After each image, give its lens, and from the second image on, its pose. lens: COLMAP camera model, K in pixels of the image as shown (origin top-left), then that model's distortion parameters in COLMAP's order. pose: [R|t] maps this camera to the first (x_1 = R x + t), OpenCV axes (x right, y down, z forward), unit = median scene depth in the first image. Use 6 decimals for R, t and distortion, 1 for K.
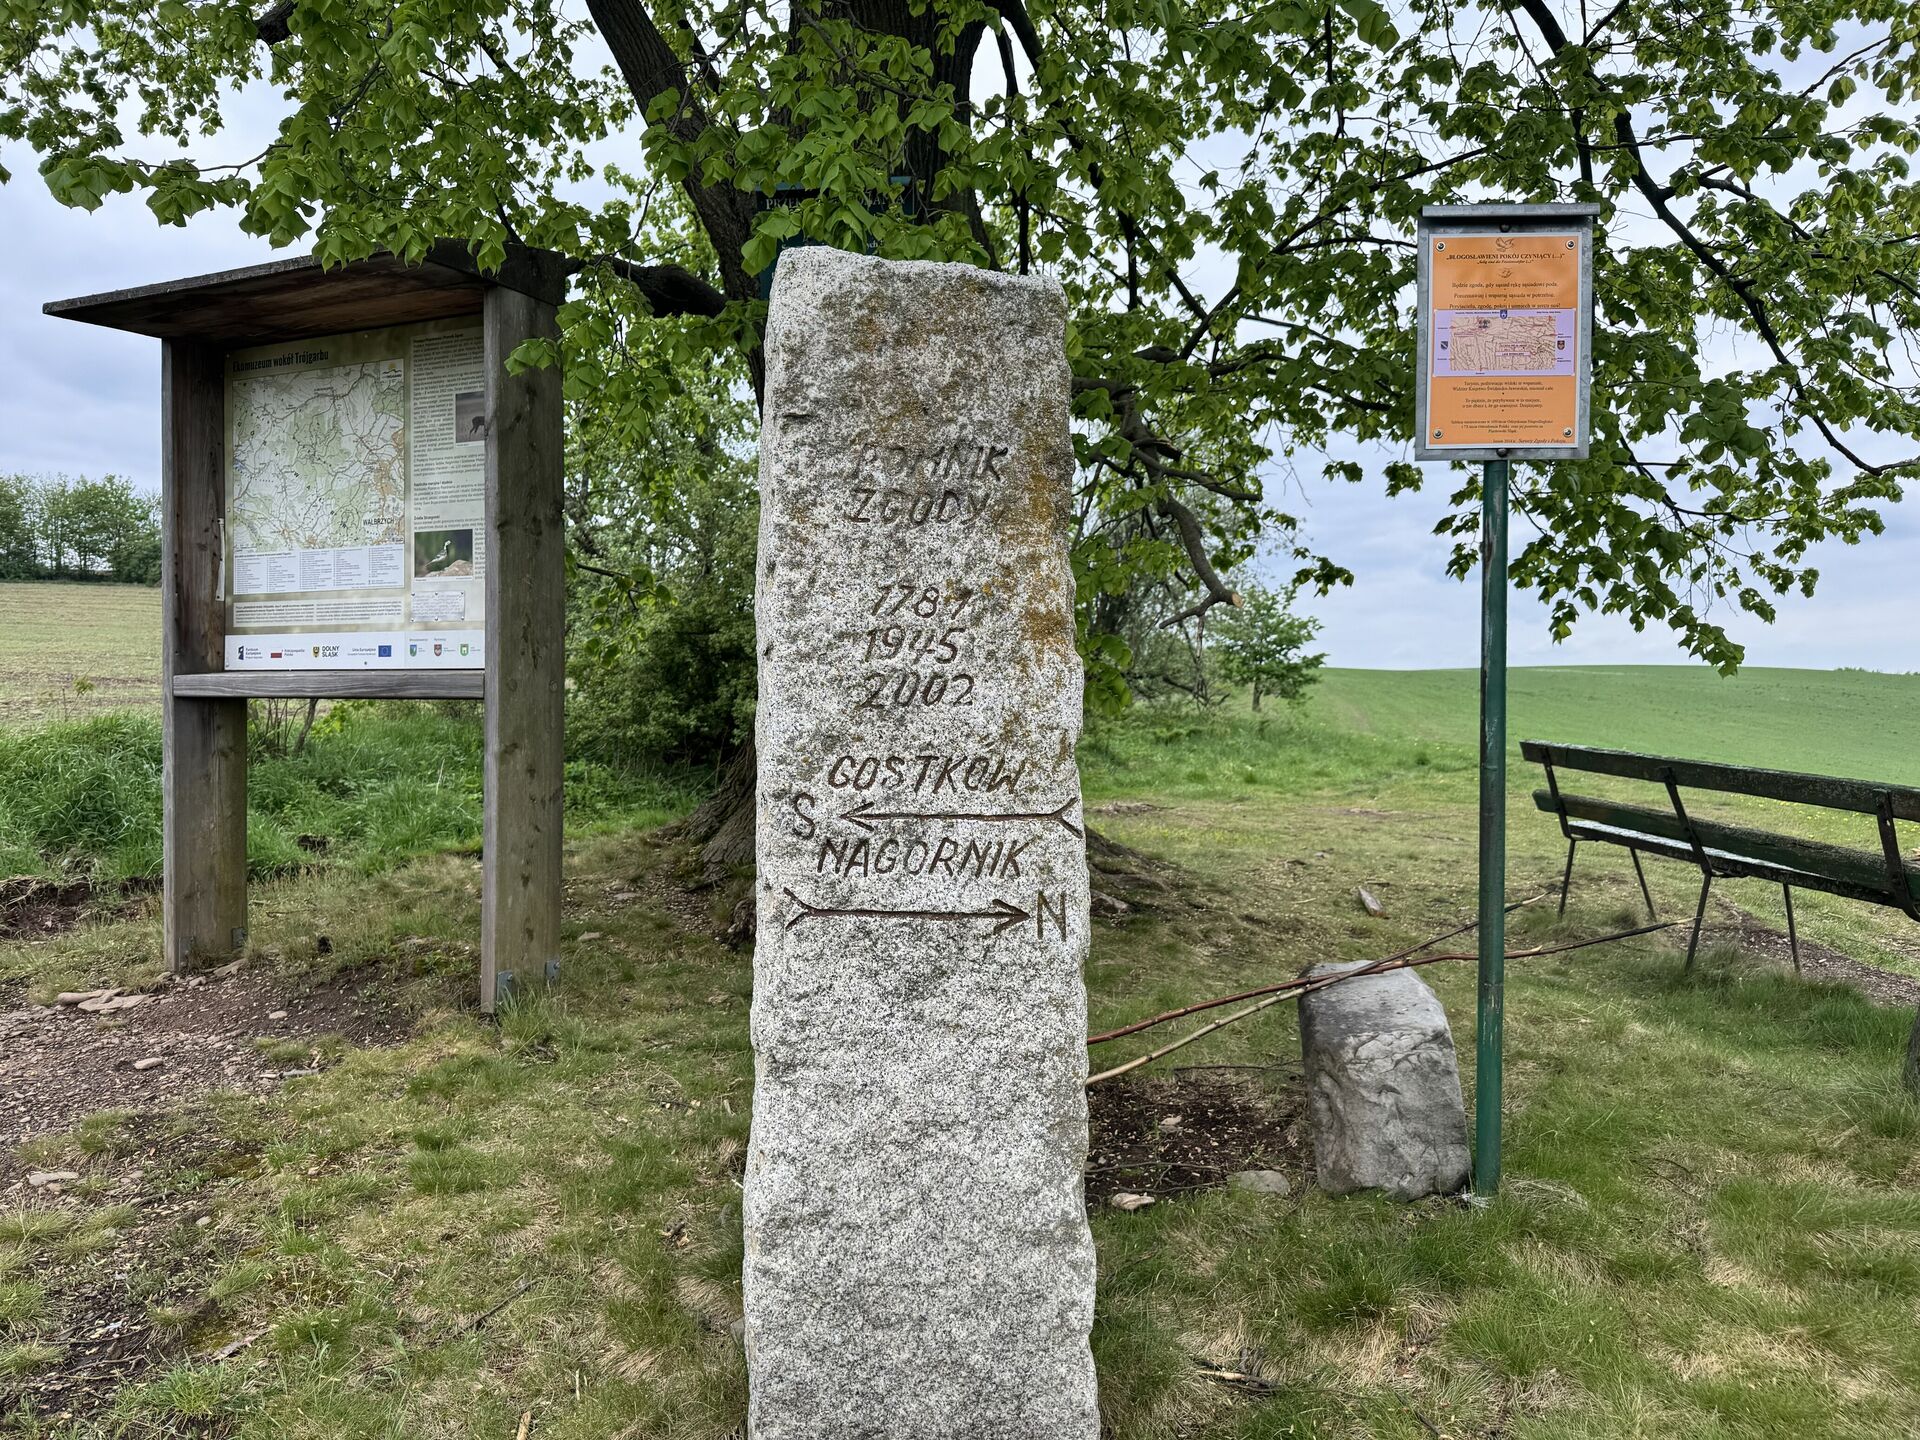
lens RADIAL K [[1370.6, 0, 958.6], [0, 1370.6, 709.8], [0, 0, 1]] dist [0.026590, -0.022841]
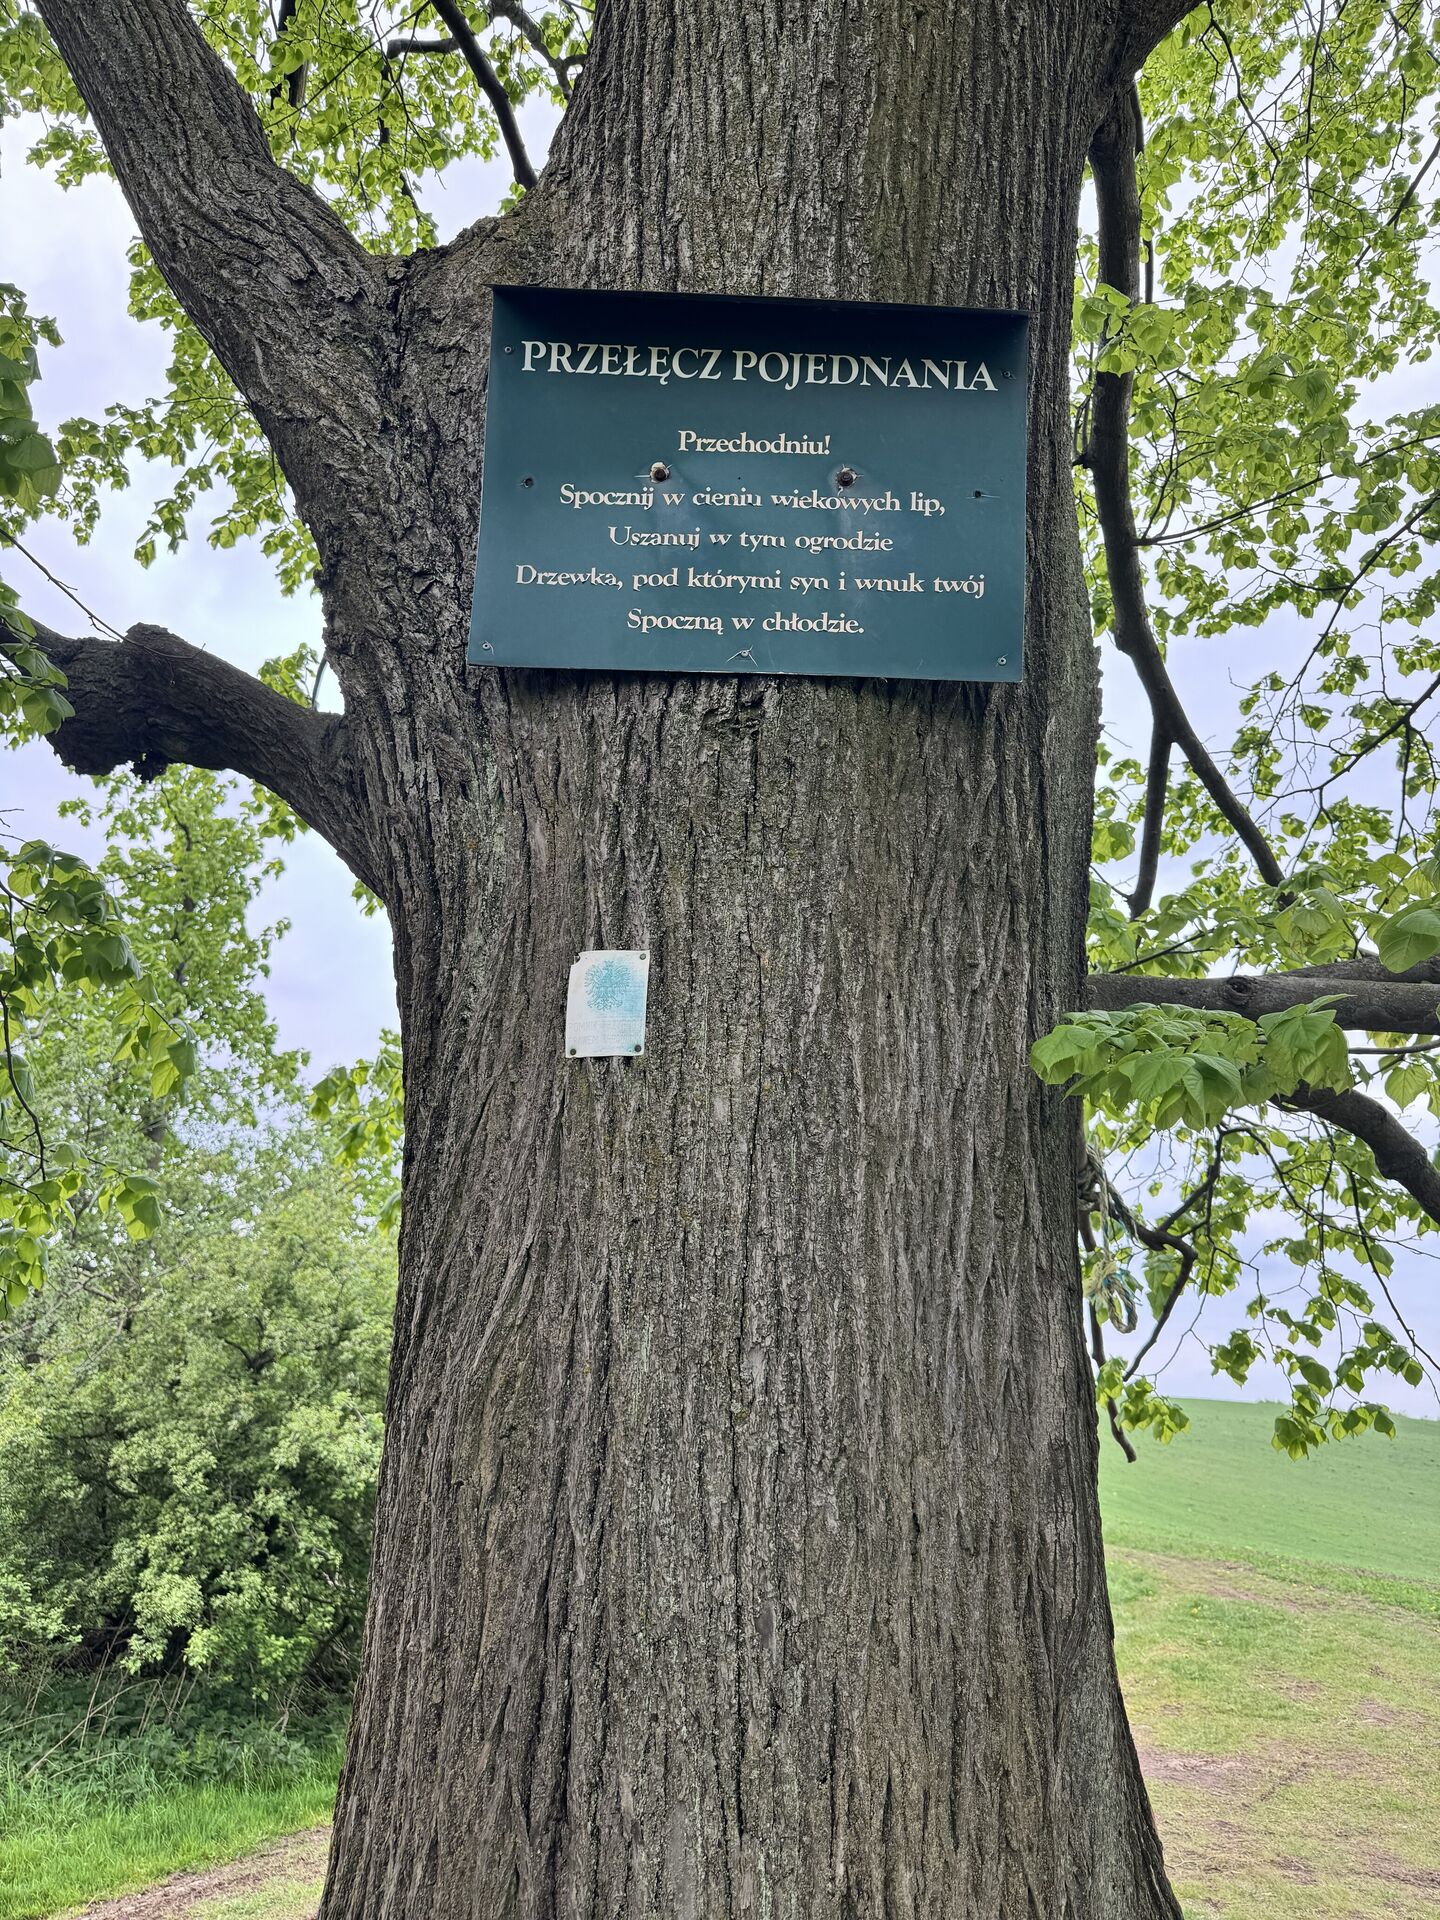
lens RADIAL K [[1370.6, 0, 717.2], [0, 1370.6, 963.8], [0, 0, 1]] dist [0.026590, -0.022841]
pose [[0.976487, 0.087154, 0.197175, -0.061444], [-0.019509, 0.946608, -0.321797, -0.062220], [-0.214694, 0.310384, 0.926050, 0.322151]]
